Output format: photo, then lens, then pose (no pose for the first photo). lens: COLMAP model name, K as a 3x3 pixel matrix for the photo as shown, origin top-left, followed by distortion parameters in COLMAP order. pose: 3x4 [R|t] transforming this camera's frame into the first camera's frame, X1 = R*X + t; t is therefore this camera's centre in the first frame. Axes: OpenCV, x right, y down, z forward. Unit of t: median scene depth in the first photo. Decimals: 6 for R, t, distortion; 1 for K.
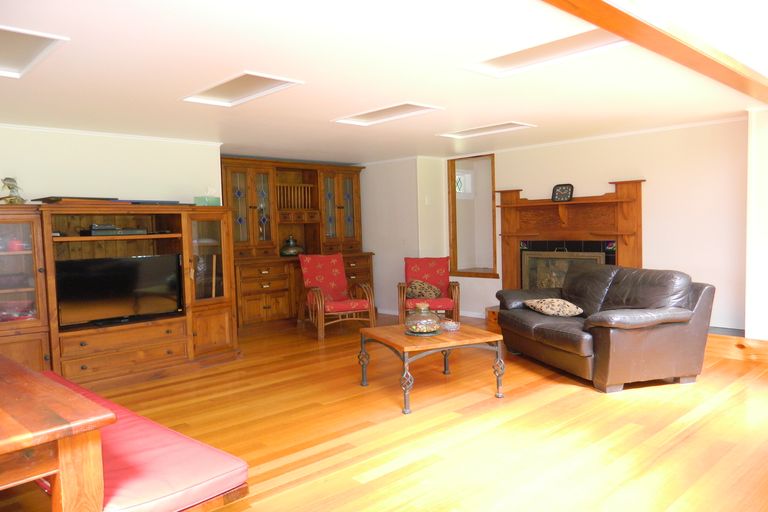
lens RADIAL K [[567.8, 0, 383.1], [0, 567.8, 255.3], [0, 0, 1]] dist [0.004761, -0.003908]
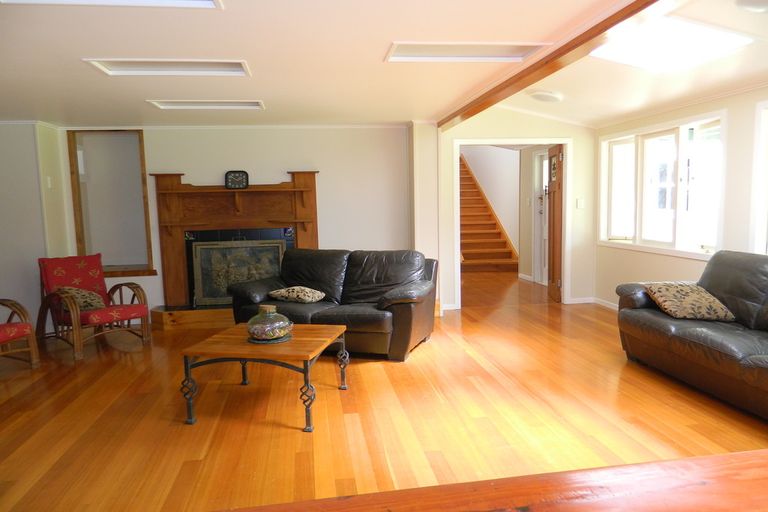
lens RADIAL K [[567.8, 0, 382.0], [0, 567.8, 258.8], [0, 0, 1]] dist [0.004761, -0.003908]
pose [[0.588661, -0.068206, 0.805497, -0.347489], [0.049452, 0.997606, 0.048334, -0.010887], [-0.806866, 0.011381, 0.590625, 0.245945]]
